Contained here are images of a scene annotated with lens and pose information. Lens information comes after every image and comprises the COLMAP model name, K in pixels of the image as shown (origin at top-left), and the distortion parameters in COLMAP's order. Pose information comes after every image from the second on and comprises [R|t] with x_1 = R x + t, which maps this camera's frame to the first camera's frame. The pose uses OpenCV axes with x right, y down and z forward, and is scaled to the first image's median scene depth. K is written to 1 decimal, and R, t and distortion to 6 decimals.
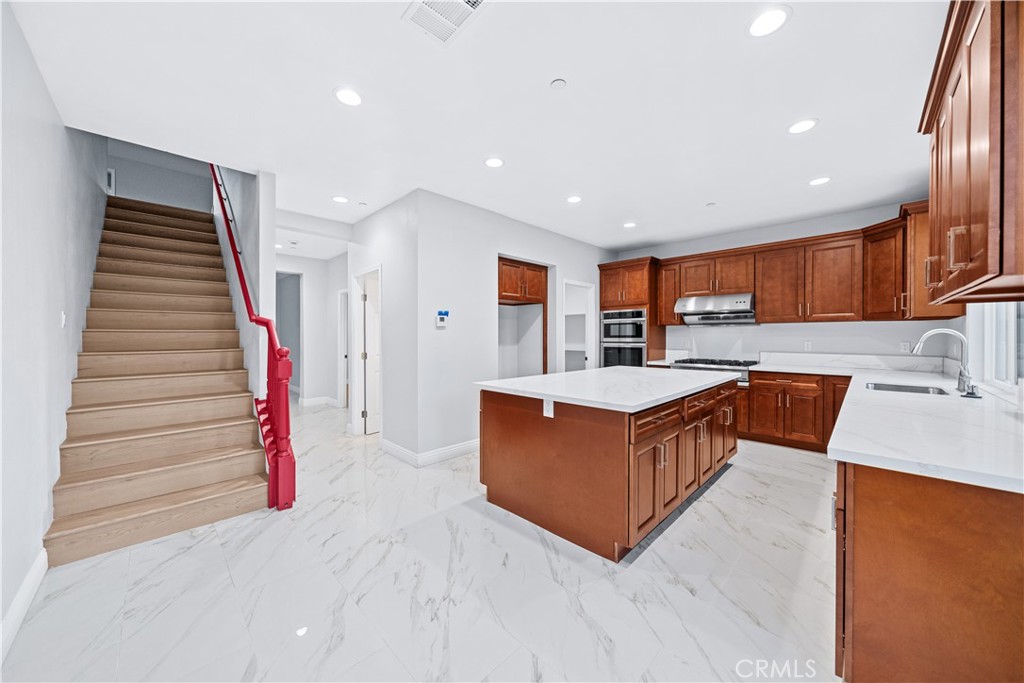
lens RADIAL K [[354.3, 0, 508.9], [0, 354.3, 337.9], [0, 0, 1]] dist [-0.008996, -0.000380]
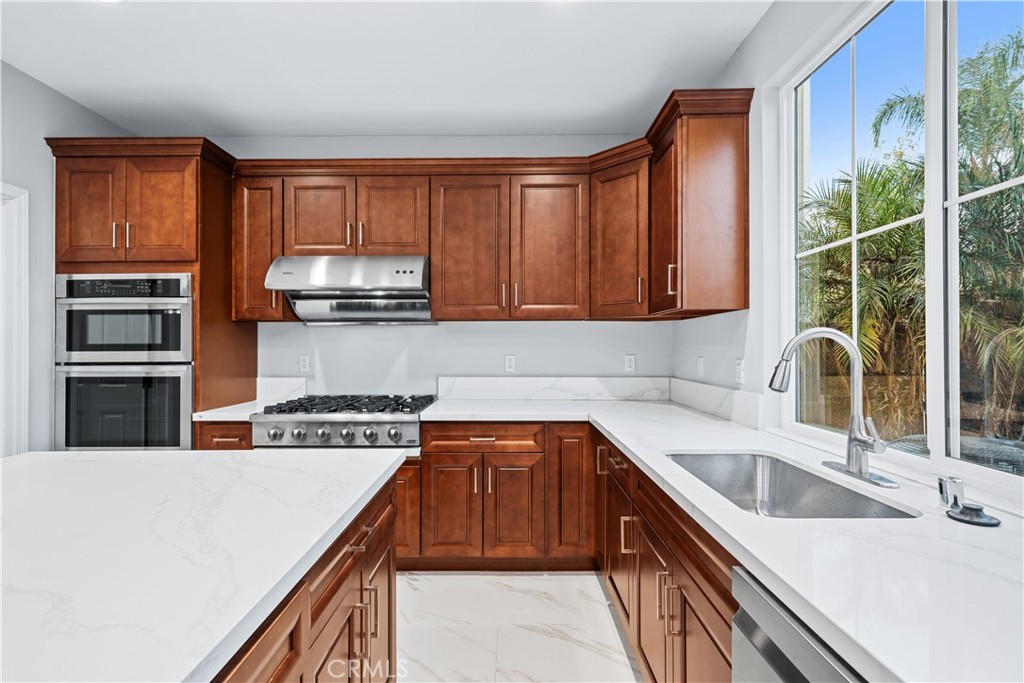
lens RADIAL K [[475.7, 0, 508.9], [0, 475.7, 342.7], [0, 0, 1]] dist [-0.002301, -0.000446]
pose [[0.704738, 0.002794, 0.709462, 0.294018], [0.004251, 0.999958, -0.008162, -0.003479], [-0.709455, 0.008768, 0.704696, 0.439259]]
